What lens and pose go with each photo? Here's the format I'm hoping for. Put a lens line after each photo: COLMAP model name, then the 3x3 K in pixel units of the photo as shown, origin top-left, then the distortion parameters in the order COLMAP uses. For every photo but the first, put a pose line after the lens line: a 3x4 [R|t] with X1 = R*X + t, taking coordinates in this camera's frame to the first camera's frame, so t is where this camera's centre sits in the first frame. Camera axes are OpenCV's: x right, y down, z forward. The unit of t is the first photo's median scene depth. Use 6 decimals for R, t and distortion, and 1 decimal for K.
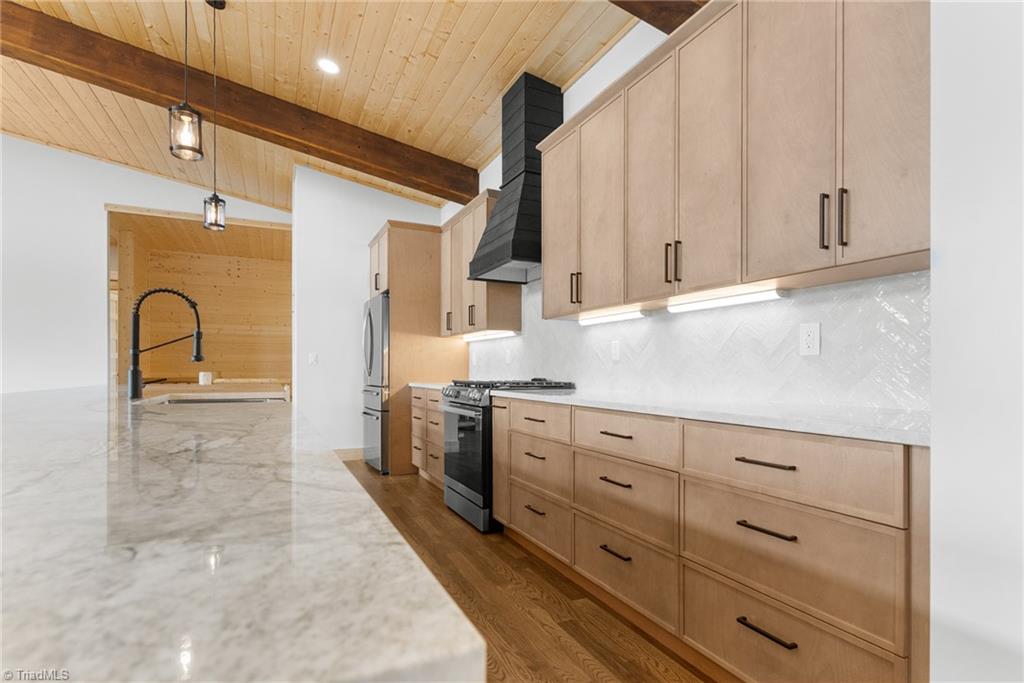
lens RADIAL K [[501.0, 0, 508.2], [0, 501.0, 368.7], [0, 0, 1]] dist [-0.000252, -0.000095]
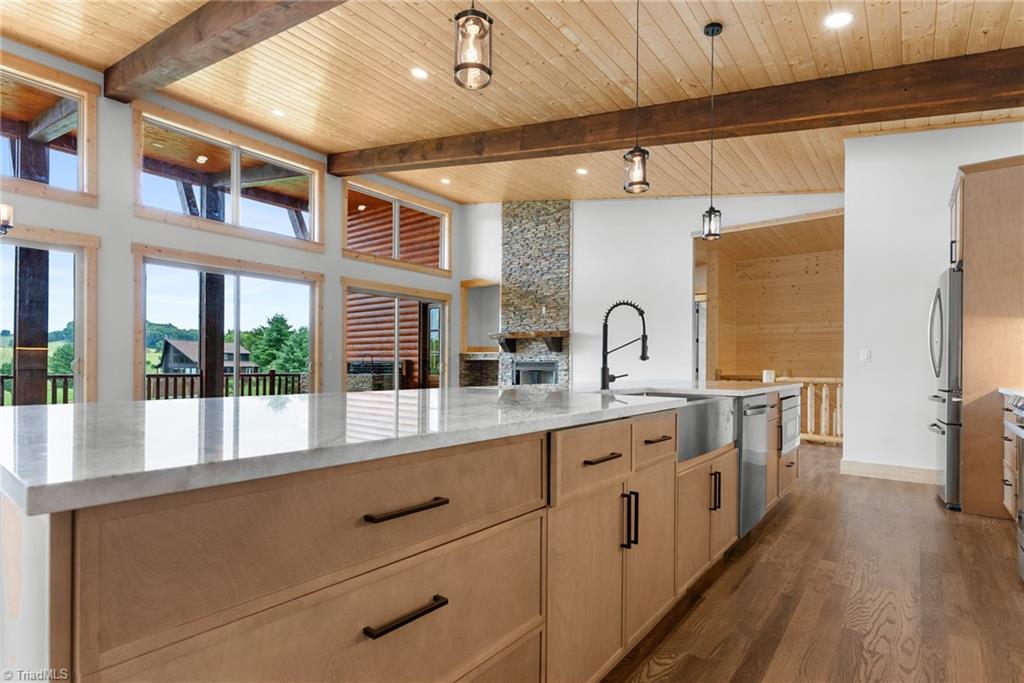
lens RADIAL K [[501.0, 0, 515.2], [0, 501.0, 365.2], [0, 0, 1]] dist [-0.000252, -0.000095]
pose [[0.450738, -0.001383, -0.892655, 0.124390], [-0.002899, 0.999991, -0.003013, 0.000643], [0.892651, 0.003946, 0.450730, 0.081390]]
